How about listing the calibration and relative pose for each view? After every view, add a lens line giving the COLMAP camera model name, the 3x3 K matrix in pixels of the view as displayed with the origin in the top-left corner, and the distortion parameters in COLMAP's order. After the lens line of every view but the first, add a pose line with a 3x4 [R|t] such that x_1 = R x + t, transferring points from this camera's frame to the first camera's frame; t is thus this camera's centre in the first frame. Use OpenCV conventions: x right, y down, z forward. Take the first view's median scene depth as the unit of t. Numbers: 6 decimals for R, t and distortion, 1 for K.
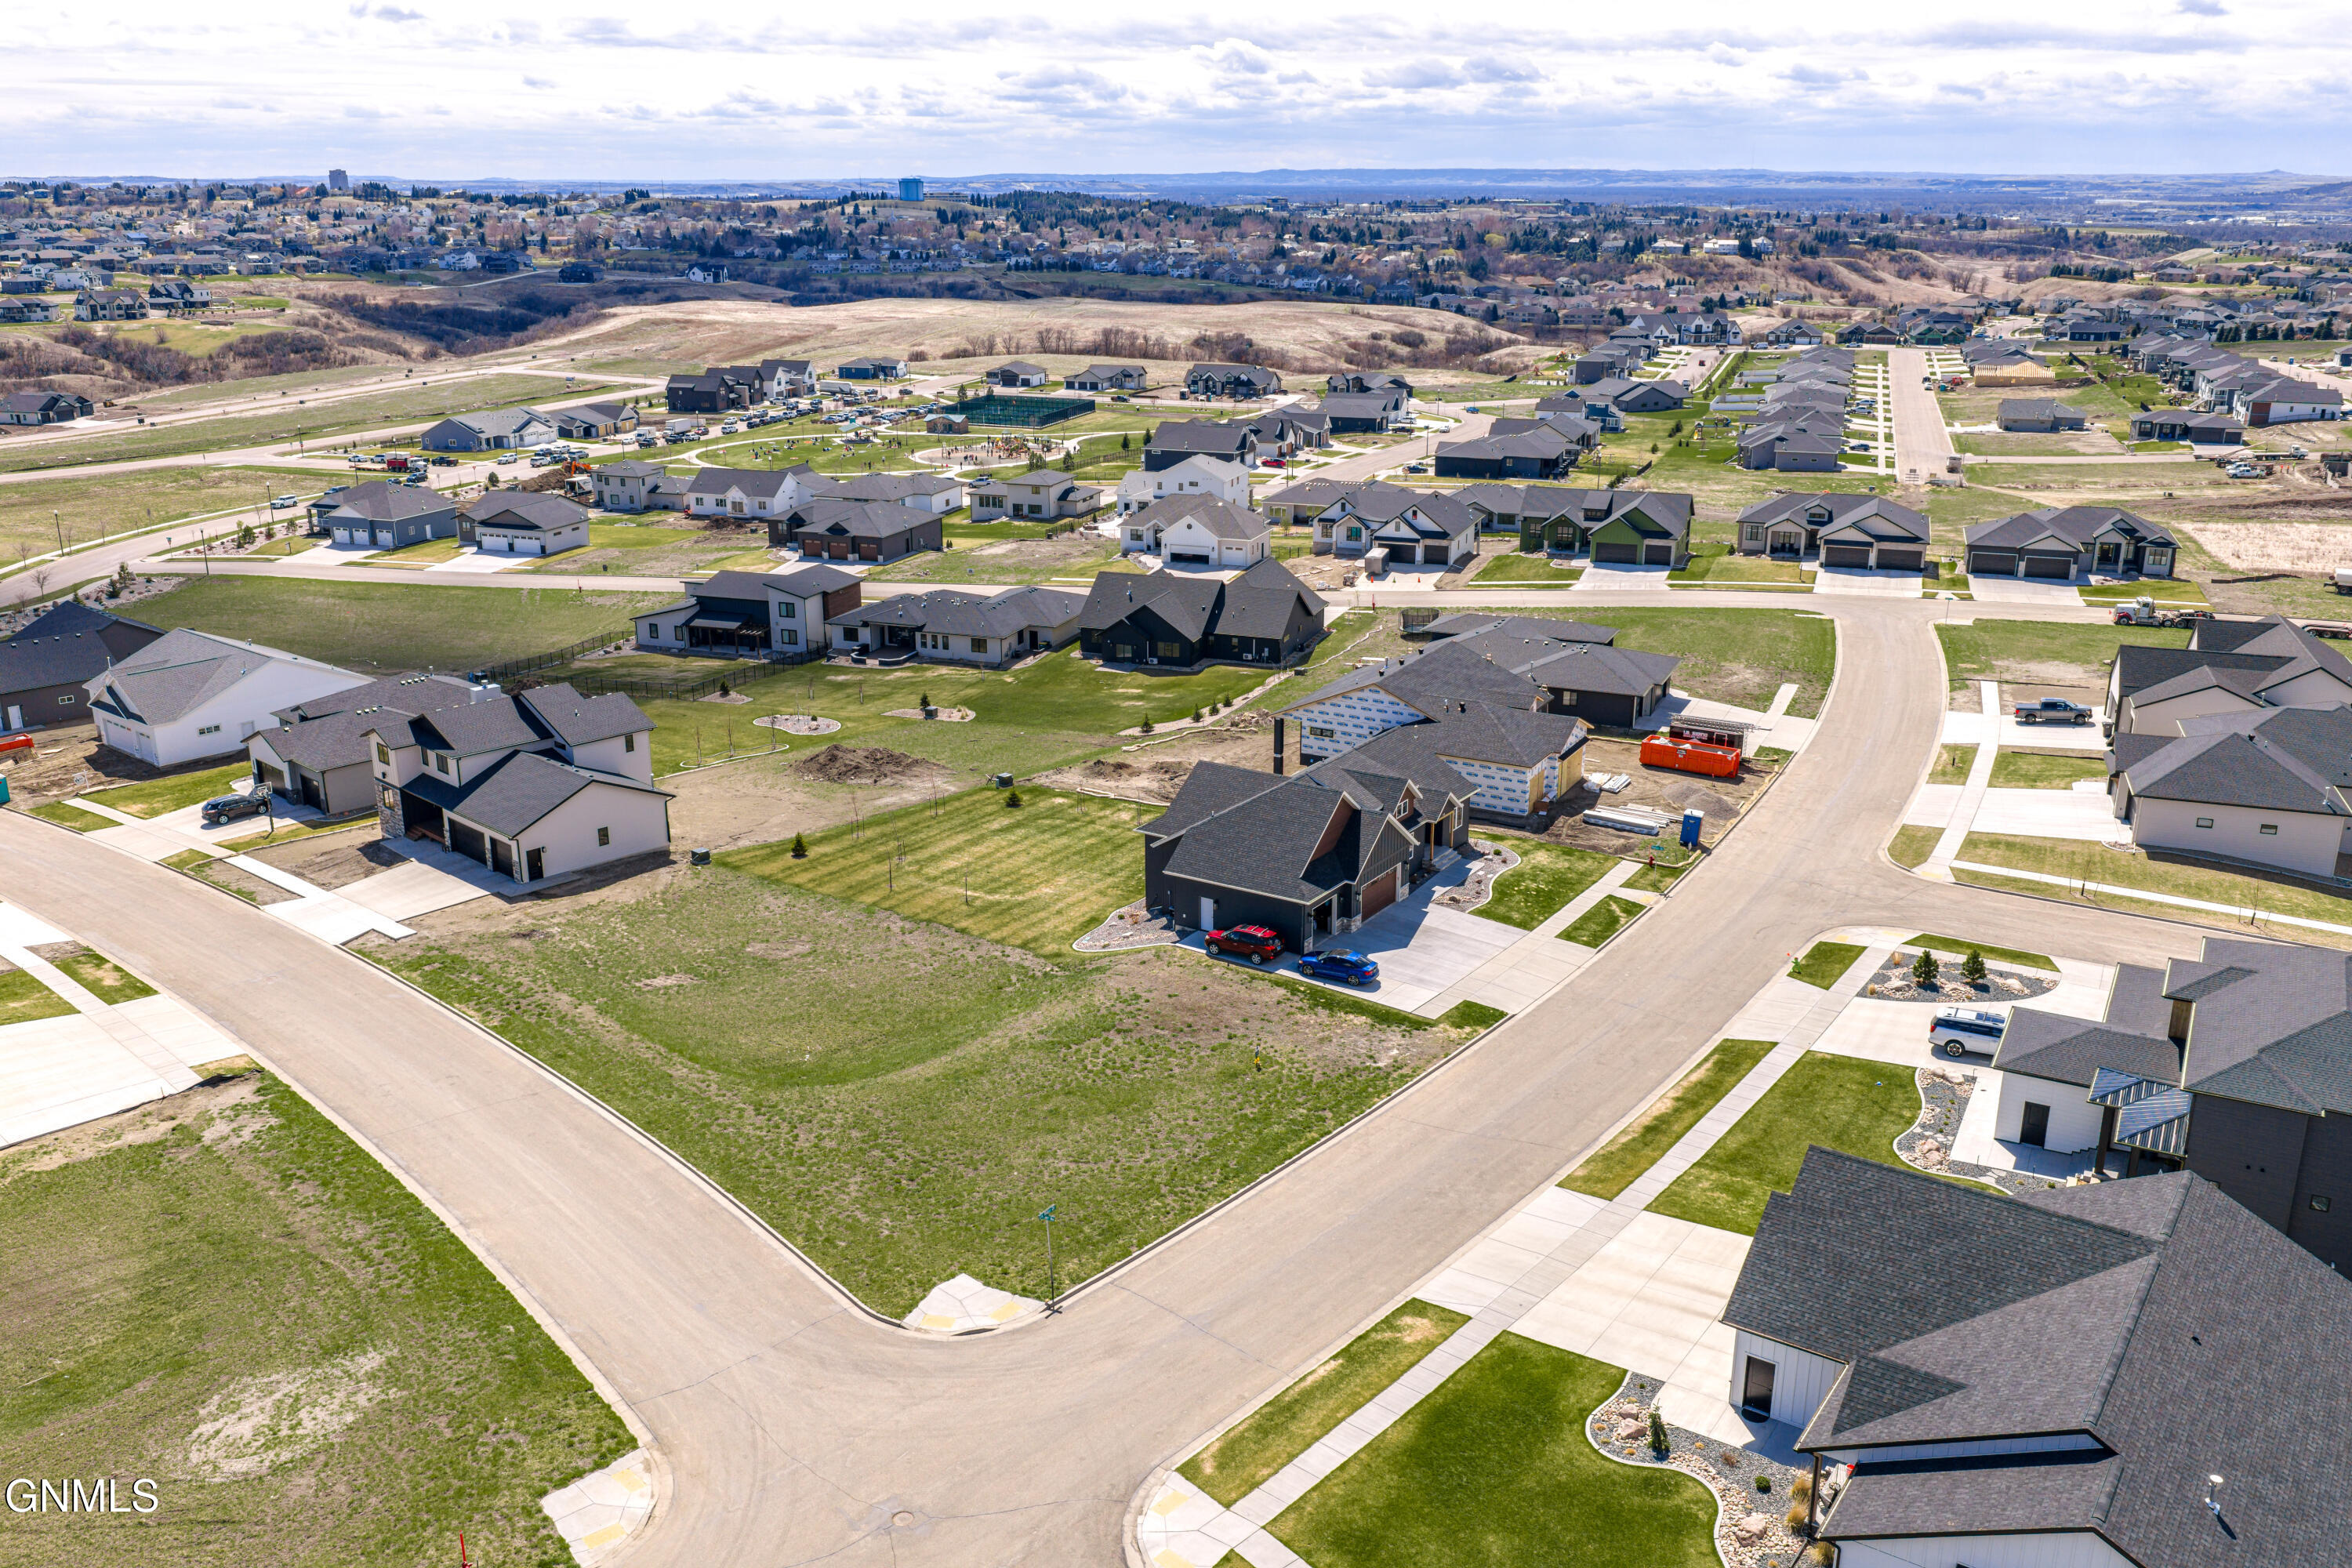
lens RADIAL K [[1937.6, 0, 1174.9], [0, 1937.6, 793.7], [0, 0, 1]] dist [0.021014, -0.038628]
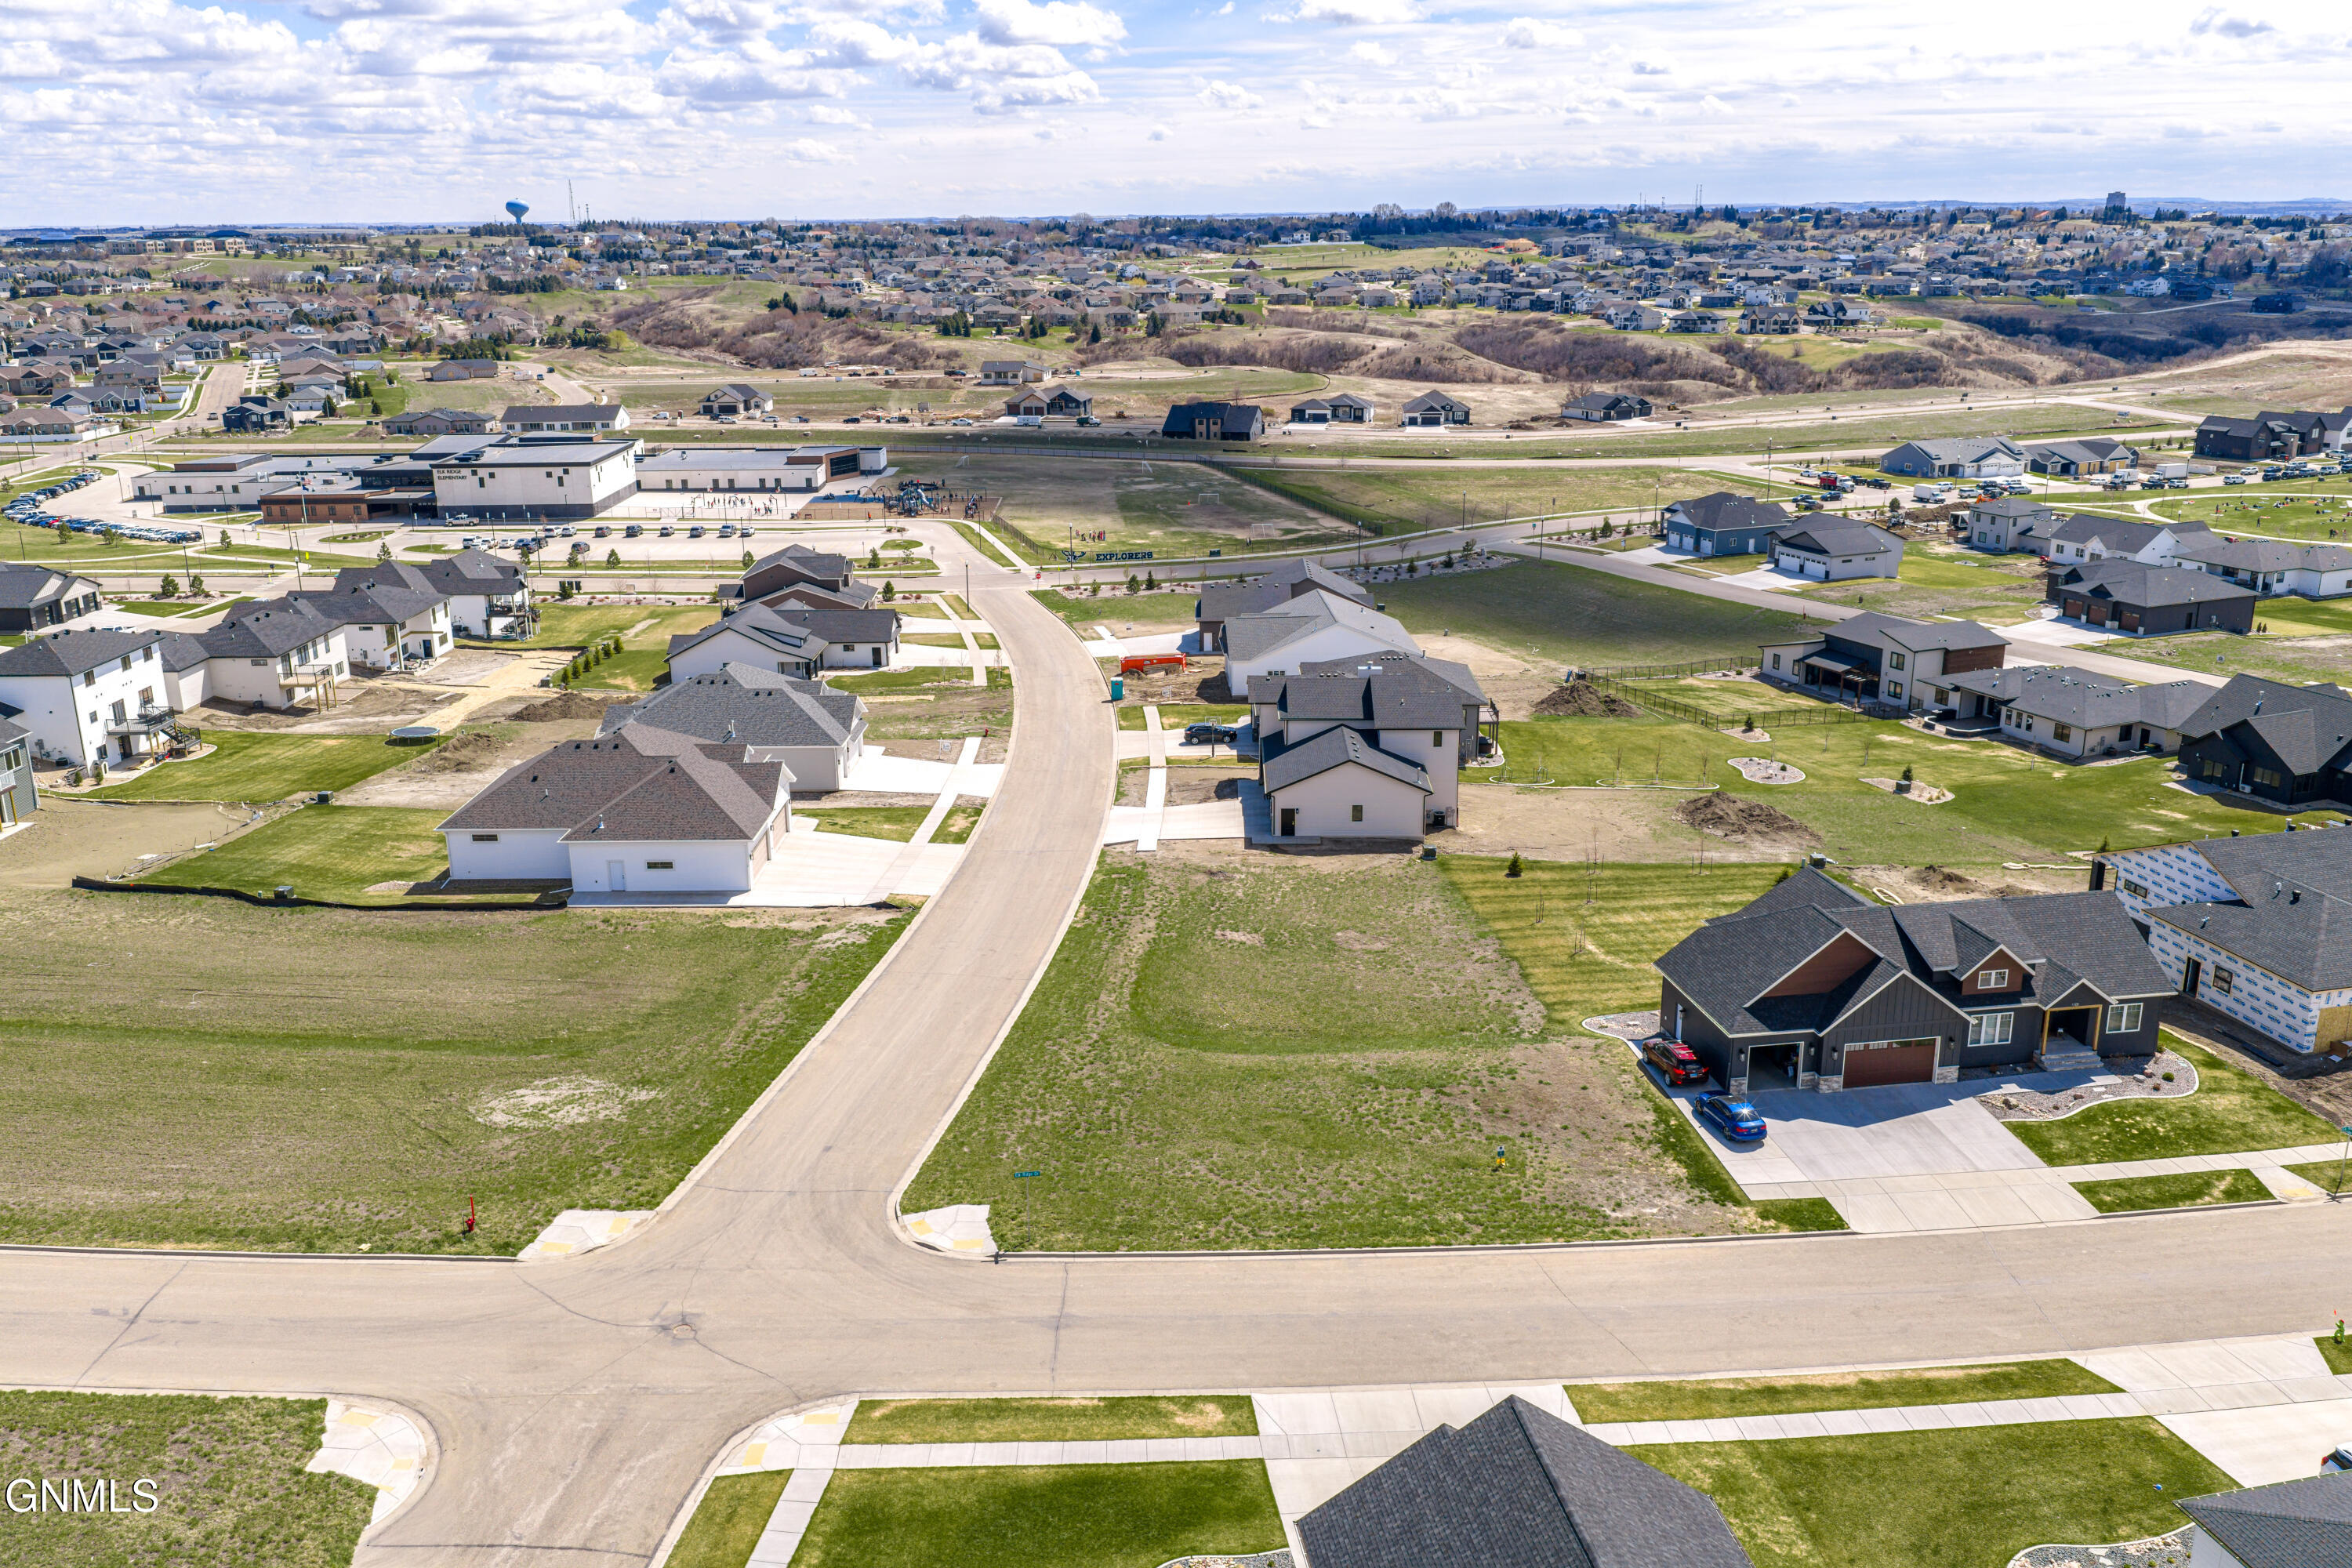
lens RADIAL K [[1937.6, 0, 1174.9], [0, 1937.6, 793.7], [0, 0, 1]] dist [0.021014, -0.038628]
pose [[0.671502, 0.206972, -0.711511, 0.432322], [-0.214606, 0.973369, 0.080606, -0.057373], [0.709246, 0.098568, 0.698036, 0.173396]]
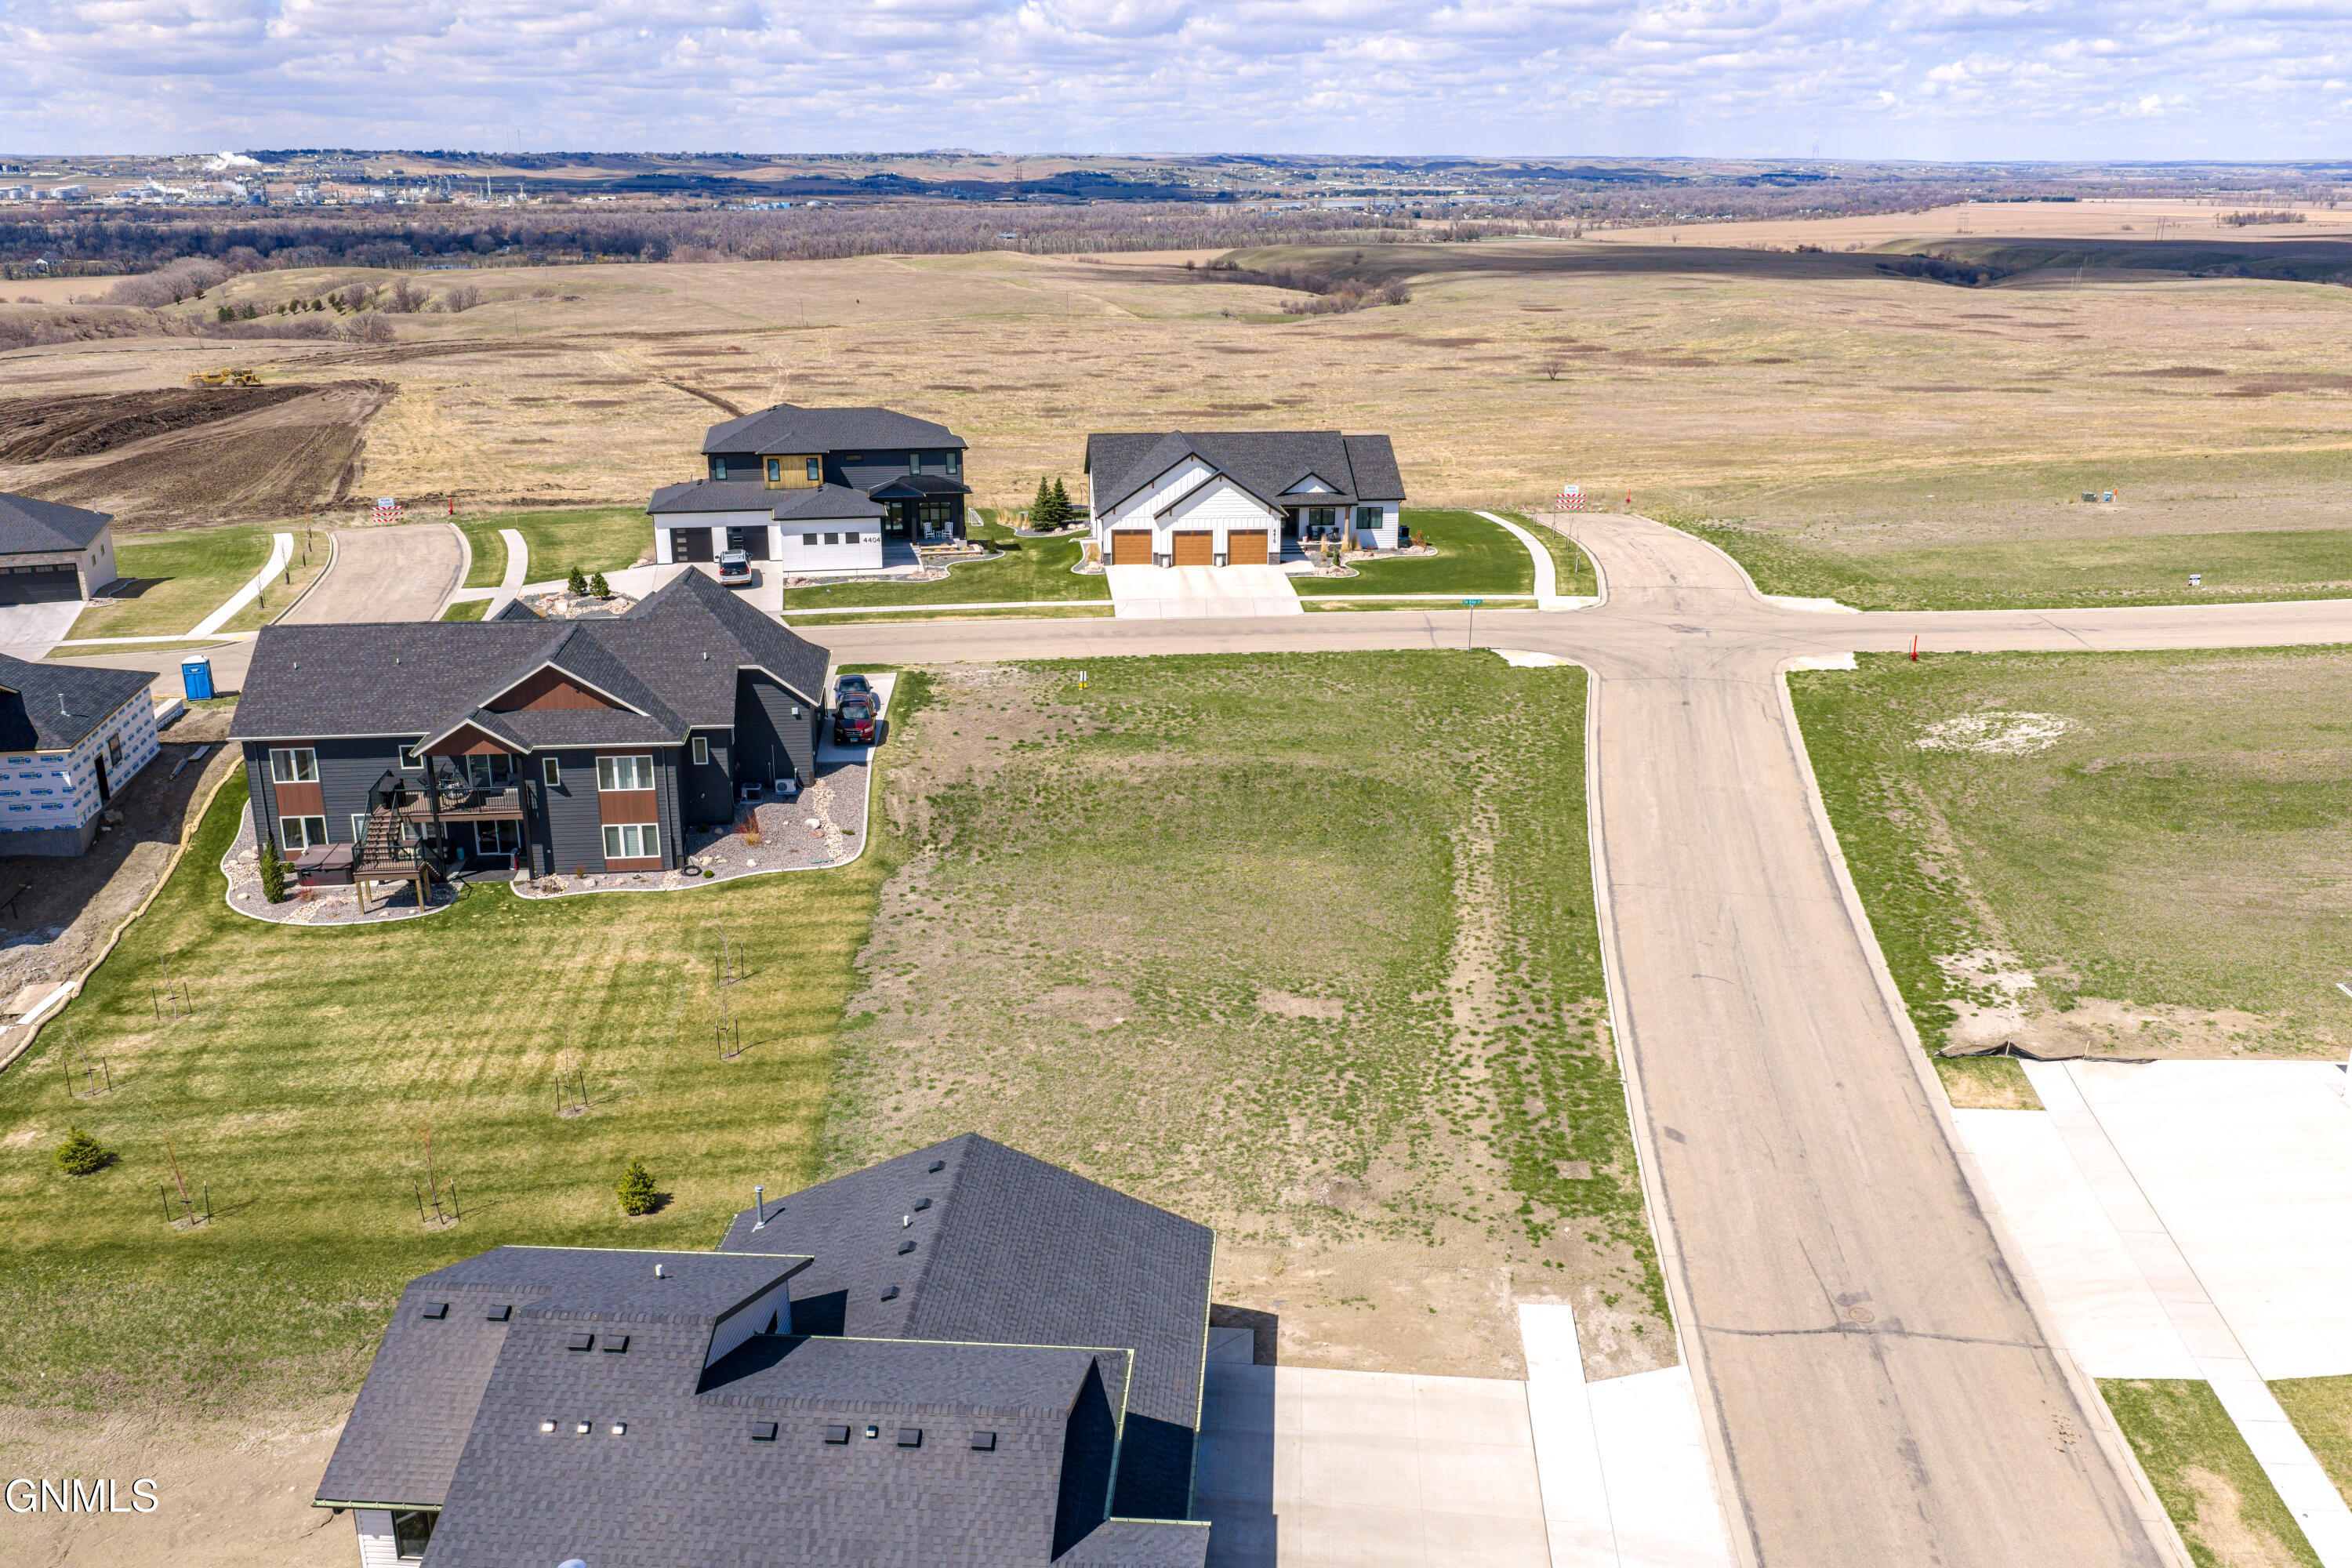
lens RADIAL K [[1937.6, 0, 1174.9], [0, 1937.6, 793.7], [0, 0, 1]] dist [0.021014, -0.038628]
pose [[-0.640589, -0.240415, 0.729278, -0.605732], [0.231961, 0.844772, 0.482239, -0.244009], [-0.732011, 0.478081, -0.485384, 1.164527]]
